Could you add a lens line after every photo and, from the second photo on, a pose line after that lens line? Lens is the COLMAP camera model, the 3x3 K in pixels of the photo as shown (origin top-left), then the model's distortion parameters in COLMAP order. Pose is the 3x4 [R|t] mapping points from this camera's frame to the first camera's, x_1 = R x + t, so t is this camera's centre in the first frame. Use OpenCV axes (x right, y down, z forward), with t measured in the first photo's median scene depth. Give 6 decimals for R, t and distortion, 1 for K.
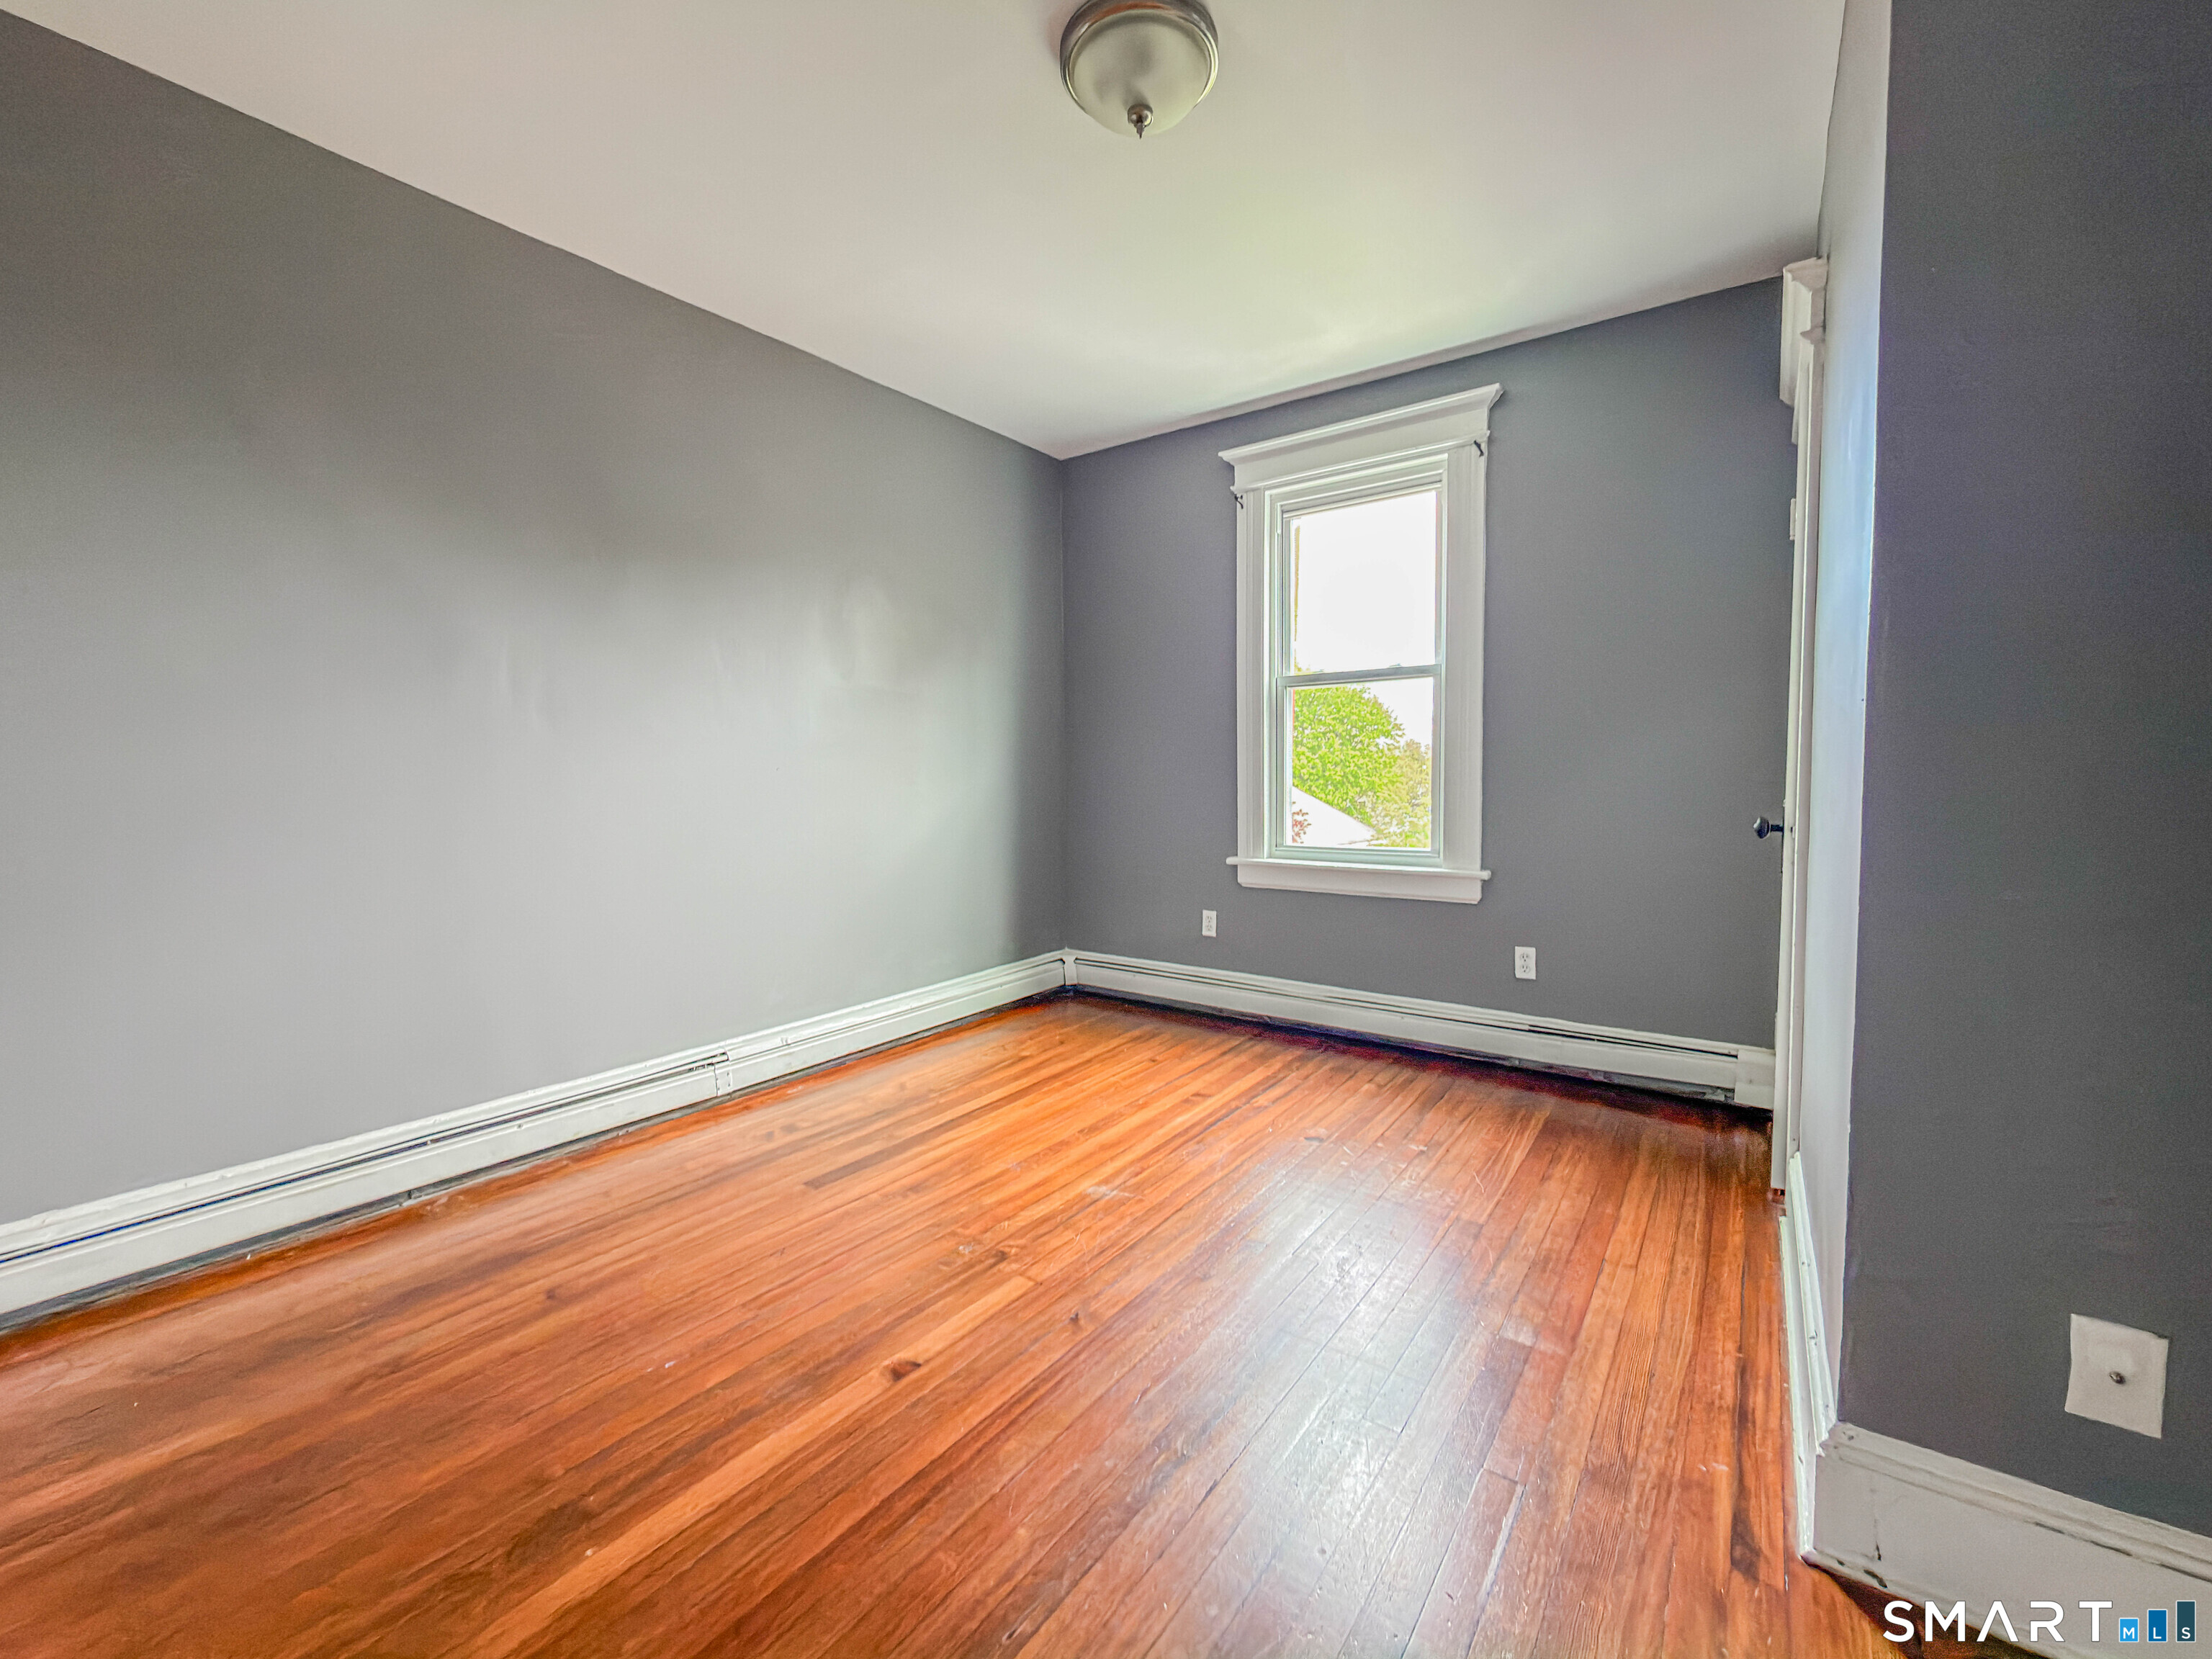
lens RADIAL K [[900.6, 0, 1103.1], [0, 900.6, 833.7], [0, 0, 1]] dist [0.000786, -0.000403]
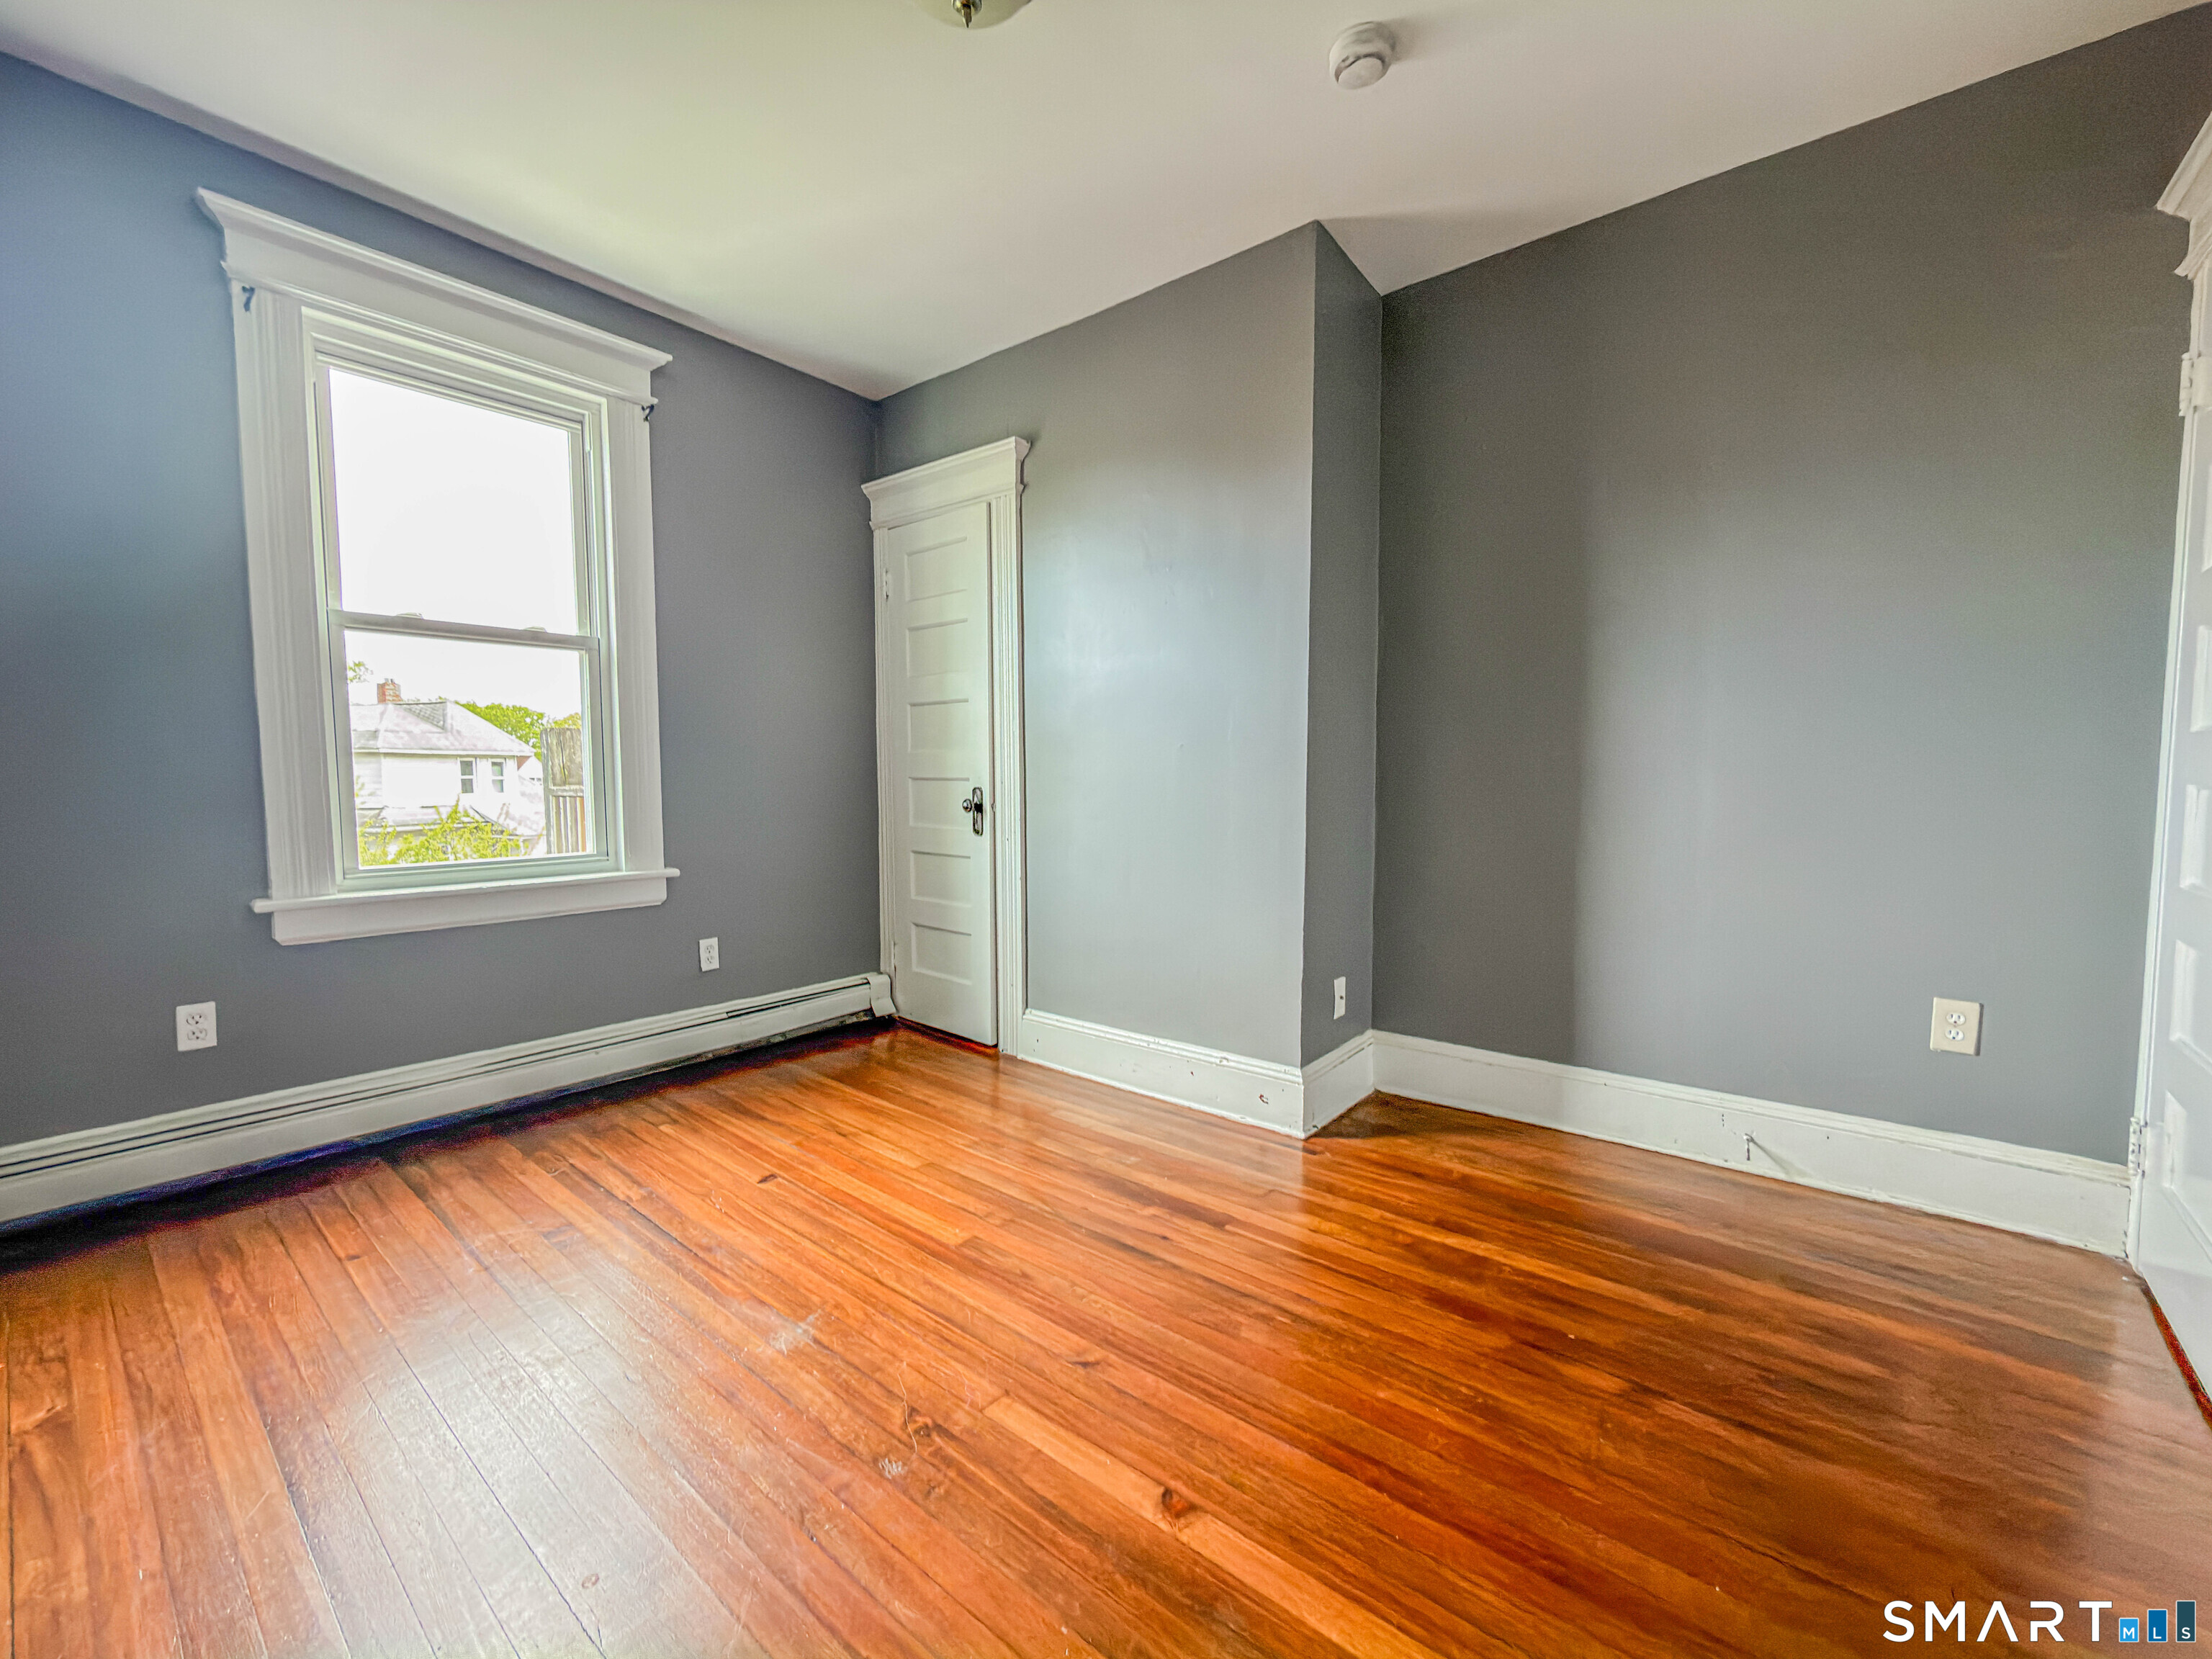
lens RADIAL K [[900.6, 0, 1104.4], [0, 900.6, 823.1], [0, 0, 1]] dist [0.000786, -0.000403]
pose [[0.043648, -0.051569, 0.997715, -0.502274], [0.055818, 0.997233, 0.049102, -0.026696], [-0.997486, 0.053548, 0.046406, 0.503210]]
